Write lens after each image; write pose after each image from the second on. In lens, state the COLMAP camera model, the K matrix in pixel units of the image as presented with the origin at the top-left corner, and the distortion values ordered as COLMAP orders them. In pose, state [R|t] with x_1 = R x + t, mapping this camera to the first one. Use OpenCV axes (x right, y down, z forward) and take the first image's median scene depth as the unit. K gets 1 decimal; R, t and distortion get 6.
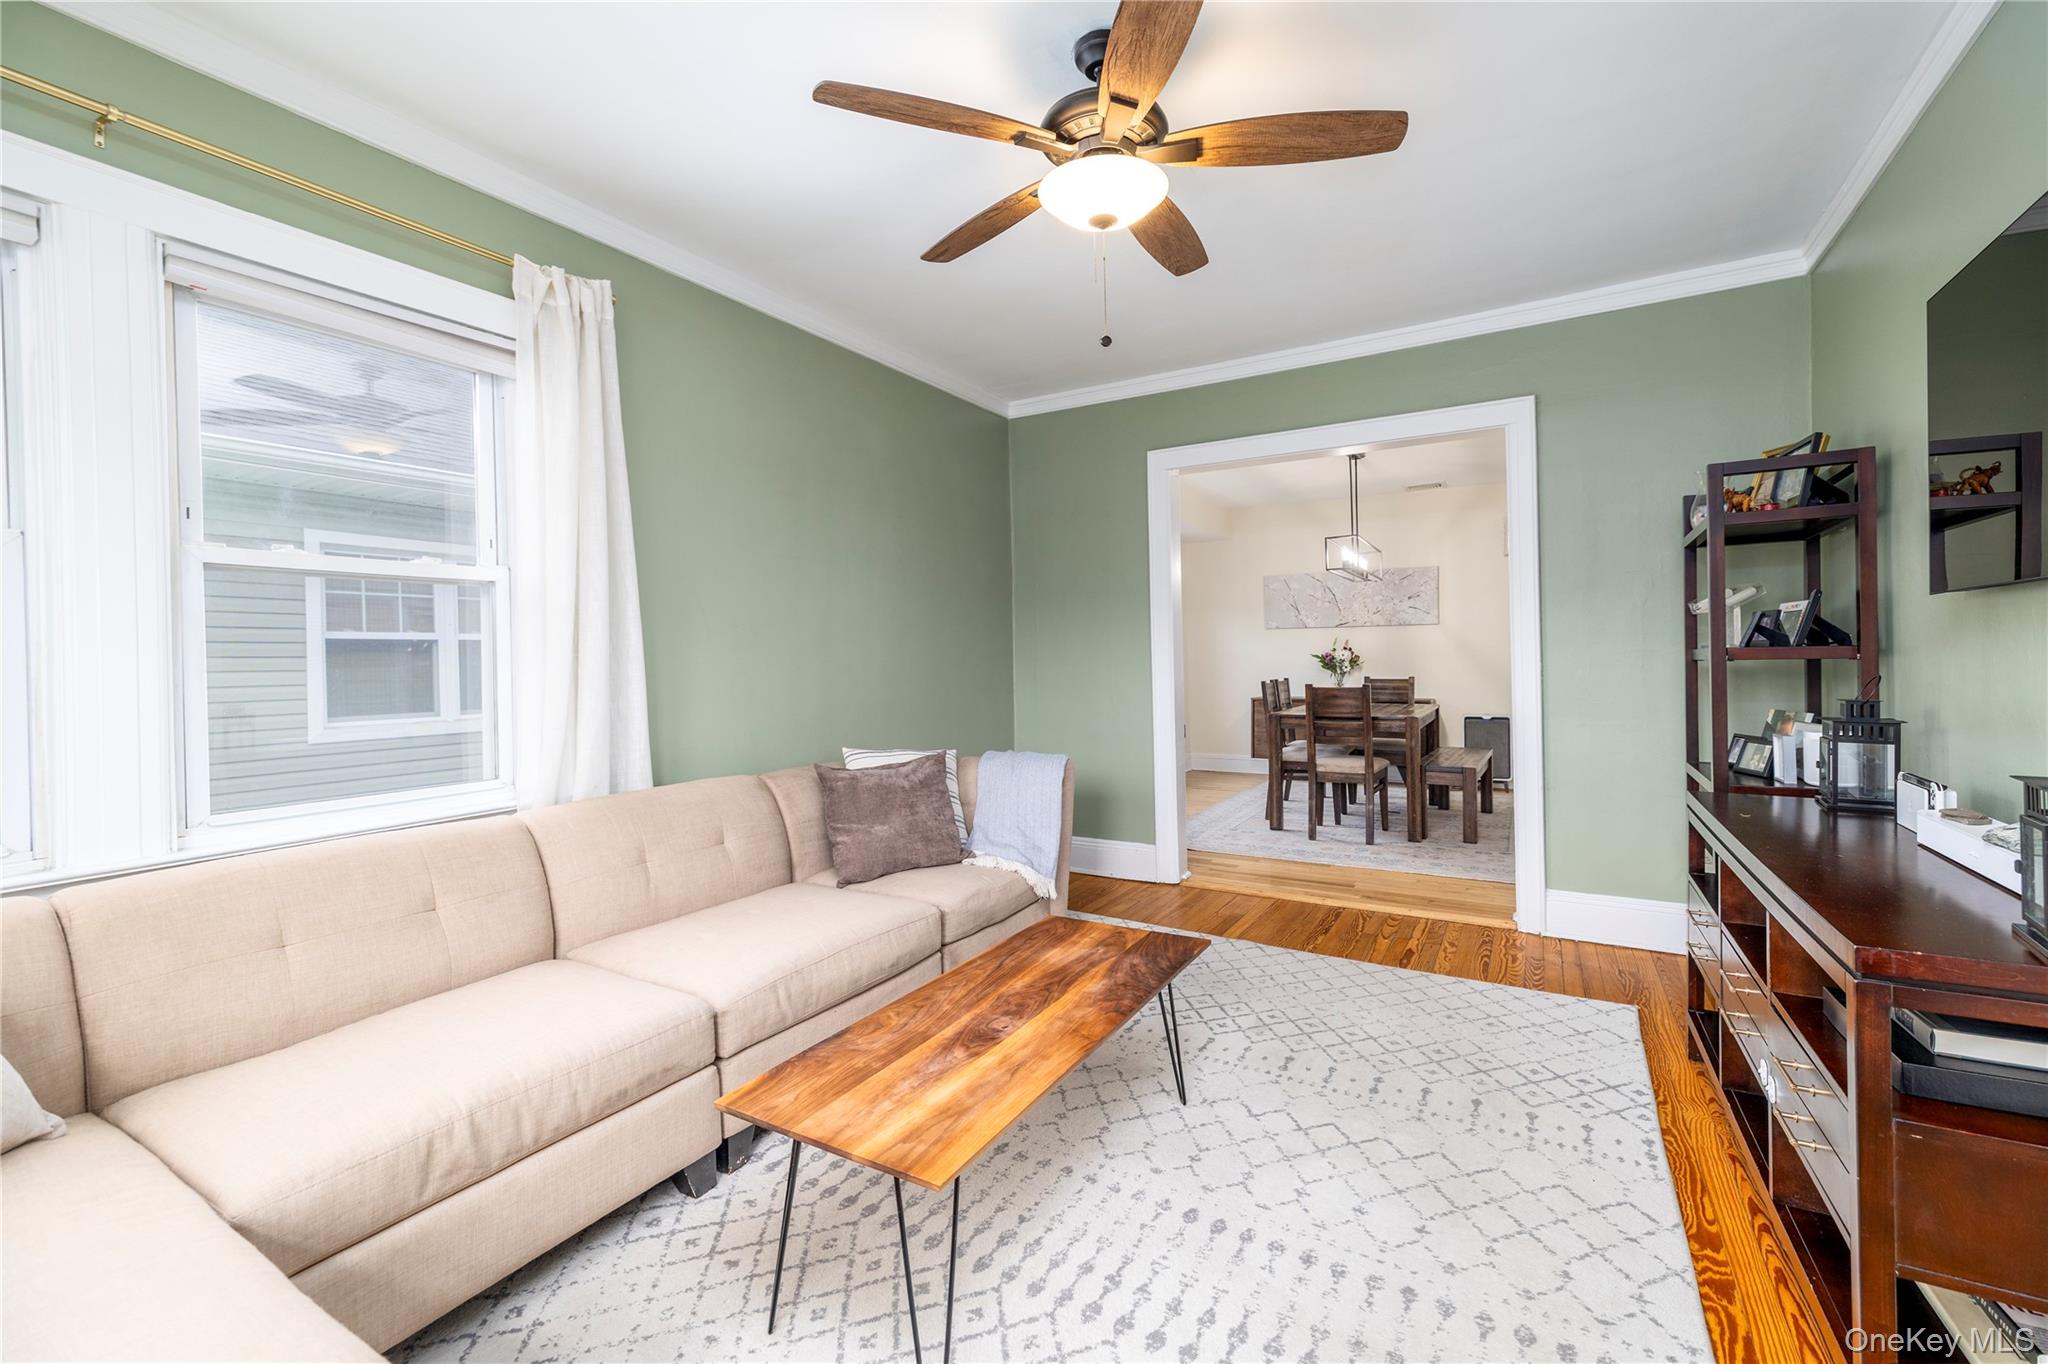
lens RADIAL K [[862.2, 0, 1039.1], [0, 862.2, 660.5], [0, 0, 1]] dist [-0.002771, 0.001364]
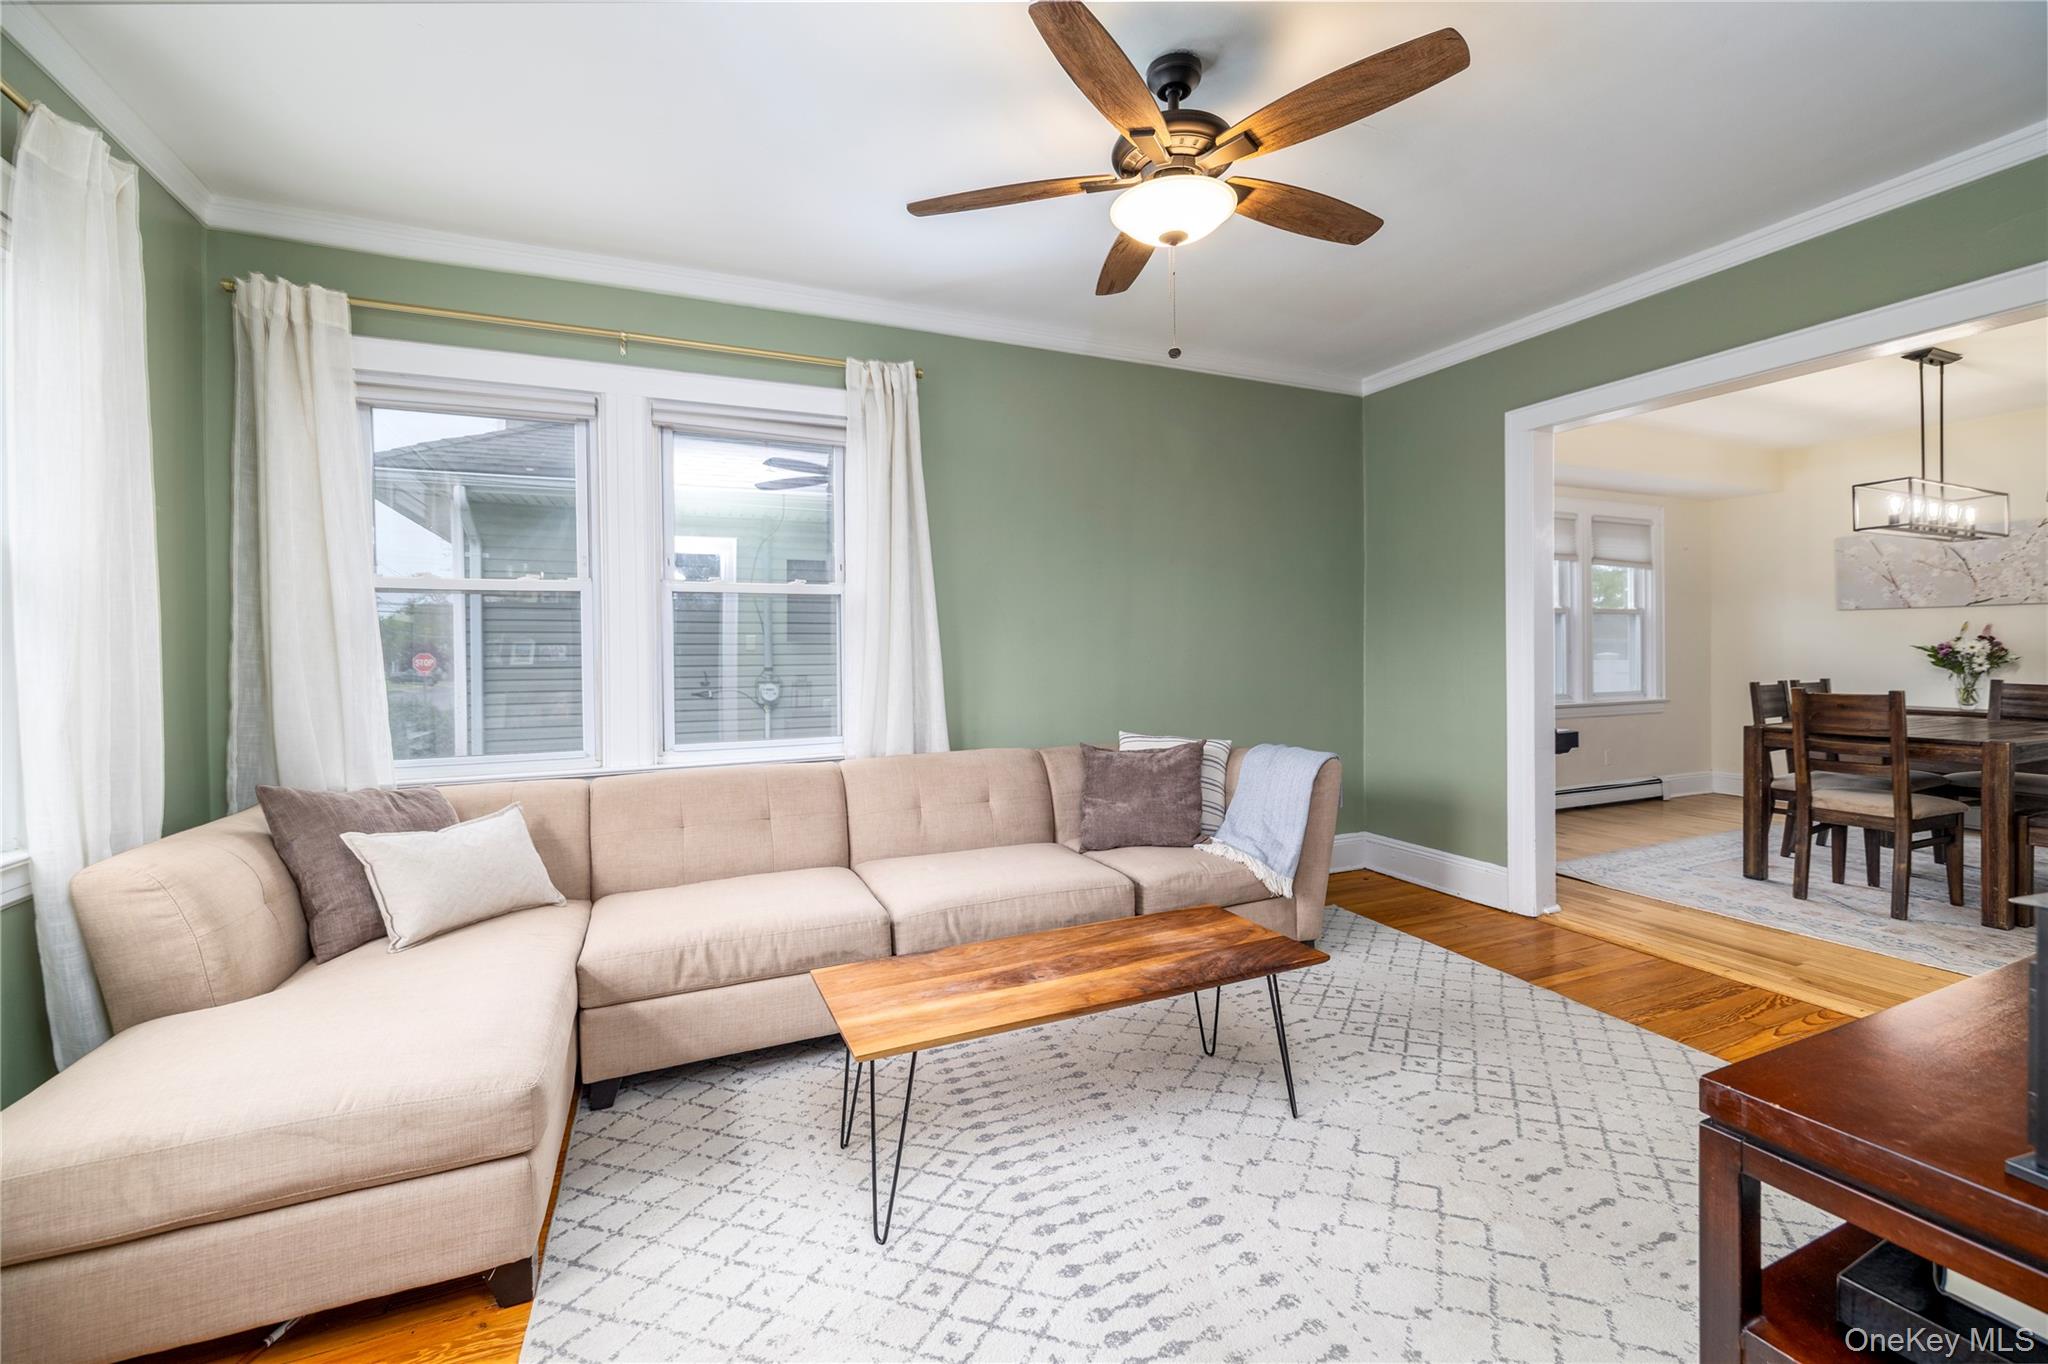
lens RADIAL K [[862.2, 0, 1035.1], [0, 862.2, 657.1], [0, 0, 1]] dist [-0.002771, 0.001364]
pose [[0.815340, 0.014714, -0.578796, 0.434904], [-0.006247, 0.999842, 0.016618, -0.015701], [0.578949, -0.009933, 0.815303, 0.040045]]
